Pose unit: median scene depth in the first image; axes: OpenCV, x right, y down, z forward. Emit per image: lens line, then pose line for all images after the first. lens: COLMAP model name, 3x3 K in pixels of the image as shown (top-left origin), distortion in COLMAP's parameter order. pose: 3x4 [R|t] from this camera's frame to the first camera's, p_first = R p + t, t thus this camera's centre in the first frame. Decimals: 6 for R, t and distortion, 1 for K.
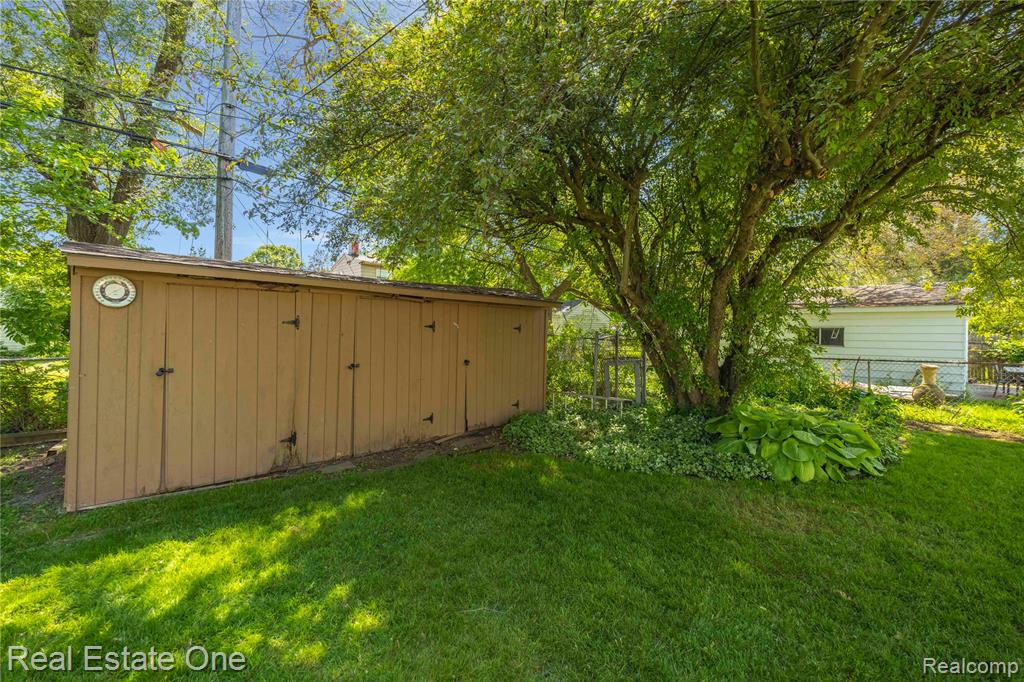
lens RADIAL K [[433.5, 0, 511.8], [0, 433.5, 328.9], [0, 0, 1]] dist [0.002446, 0.000196]
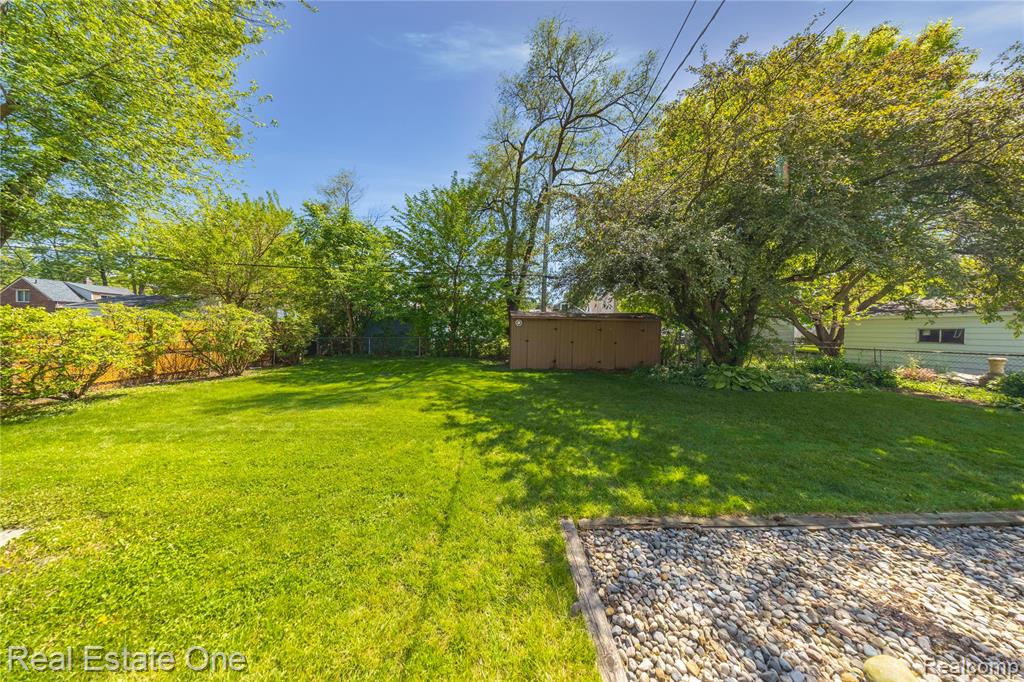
lens RADIAL K [[303.6, 0, 511.9], [0, 303.6, 330.2], [0, 0, 1]] dist [-0.003694, -0.000033]
pose [[0.739351, -0.004063, -0.673308, 0.706473], [0.003121, 0.999992, -0.002607, -0.001261], [0.673313, -0.000174, 0.739358, -0.843690]]
